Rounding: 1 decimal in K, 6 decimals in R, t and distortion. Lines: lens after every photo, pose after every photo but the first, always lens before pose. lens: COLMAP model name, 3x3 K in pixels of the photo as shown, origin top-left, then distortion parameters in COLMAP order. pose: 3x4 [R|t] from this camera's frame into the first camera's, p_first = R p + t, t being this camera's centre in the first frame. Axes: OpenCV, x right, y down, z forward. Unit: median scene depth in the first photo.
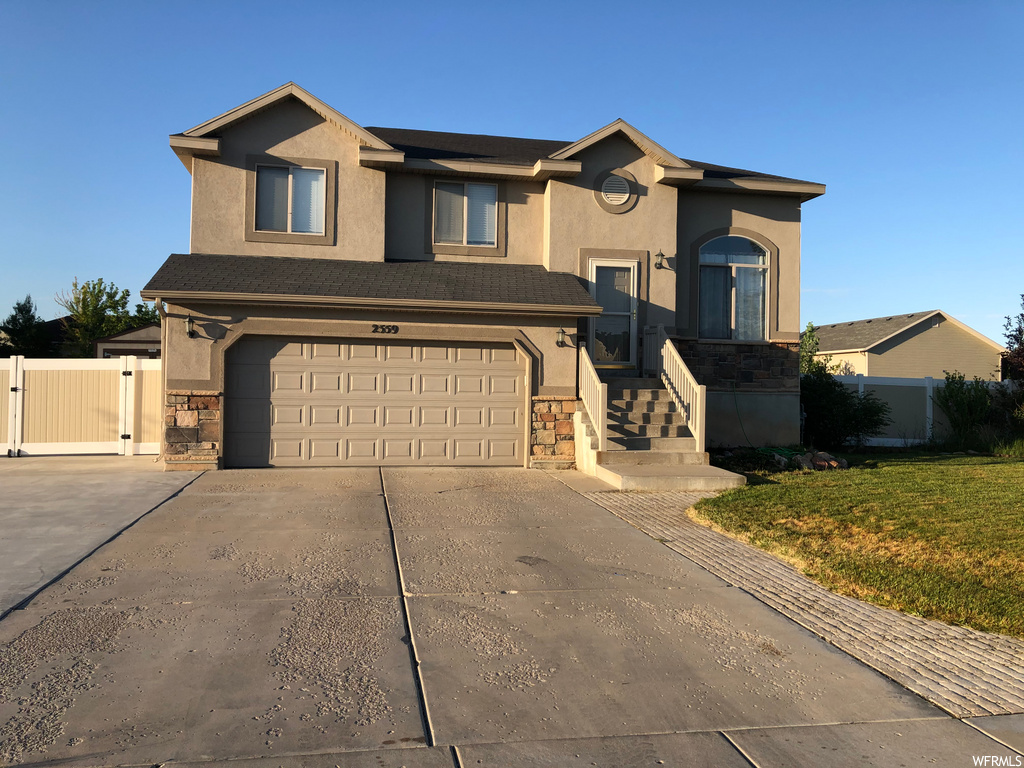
lens RADIAL K [[825.6, 0, 512.0], [0, 825.6, 384.0], [0, 0, 1]] dist [0.132582, -0.298396]
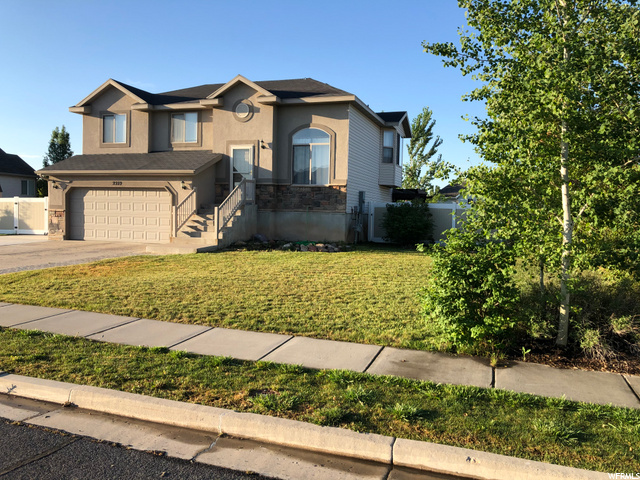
lens RADIAL K [[512.8, 0, 320.0], [0, 512.8, 240.0], [0, 0, 1]] dist [-0.009969, -0.002929]
pose [[0.880124, 0.032565, -0.473626, 0.928654], [-0.010005, 0.998695, 0.050077, 0.013364], [0.474639, -0.039335, 0.879301, -0.001330]]
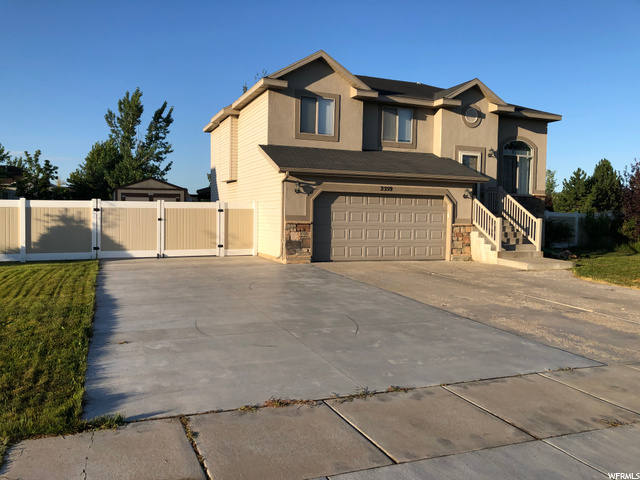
lens RADIAL K [[516.0, 0, 320.0], [0, 516.0, 240.0], [0, 0, 1]] dist [0.132582, -0.298396]
pose [[0.978939, -0.006753, 0.204040, -0.491087], [-0.004732, 0.998434, 0.055744, -0.012733], [-0.204097, -0.055536, 0.977374, -0.125404]]
